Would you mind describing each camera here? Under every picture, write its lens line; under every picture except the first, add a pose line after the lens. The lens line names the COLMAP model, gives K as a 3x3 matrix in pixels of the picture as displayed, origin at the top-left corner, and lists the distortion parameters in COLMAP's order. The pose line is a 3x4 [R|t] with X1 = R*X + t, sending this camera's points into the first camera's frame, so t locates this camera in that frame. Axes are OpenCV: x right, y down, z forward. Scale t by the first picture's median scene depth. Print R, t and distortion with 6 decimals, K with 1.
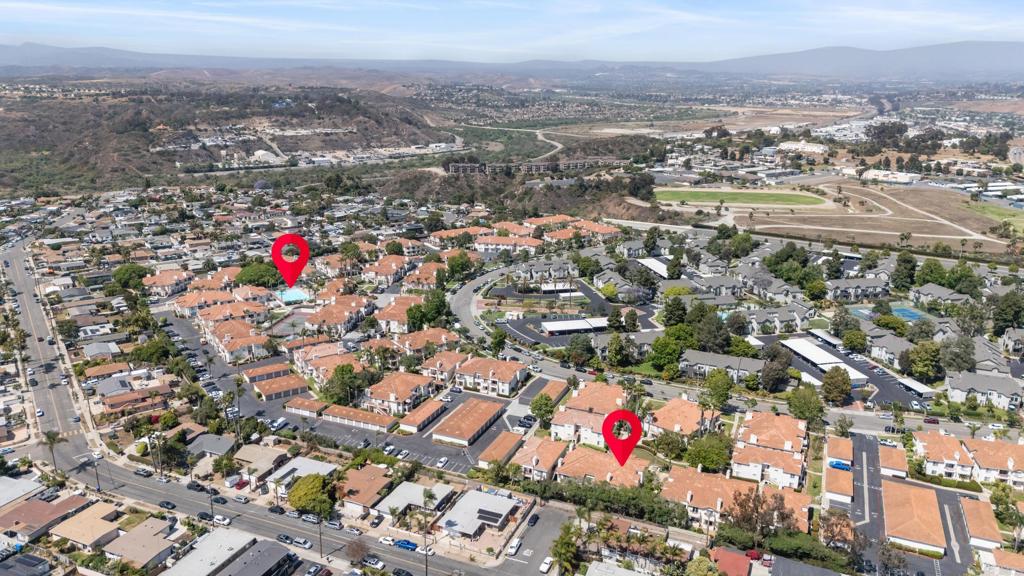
lens RADIAL K [[752.4, 0, 510.9], [0, 752.4, 288.7], [0, 0, 1]] dist [0.033135, -0.030360]
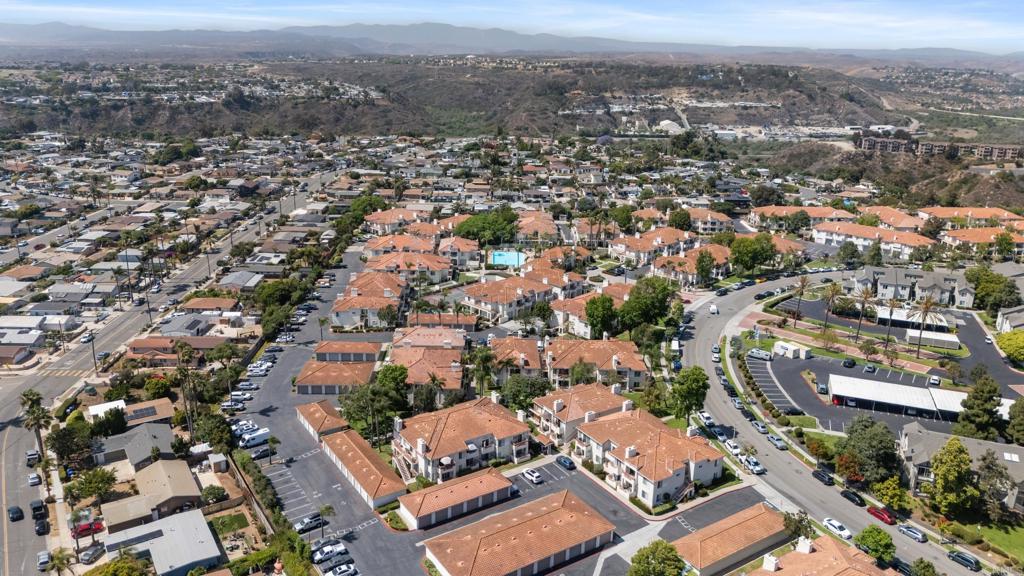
lens RADIAL K [[752.4, 0, 511.1], [0, 752.4, 284.1], [0, 0, 1]] dist [0.033135, -0.030360]
pose [[0.830695, 0.170532, -0.529967, 0.103004], [-0.168394, 0.984306, 0.052780, -0.005598], [0.530650, 0.045400, 0.846375, 0.363425]]
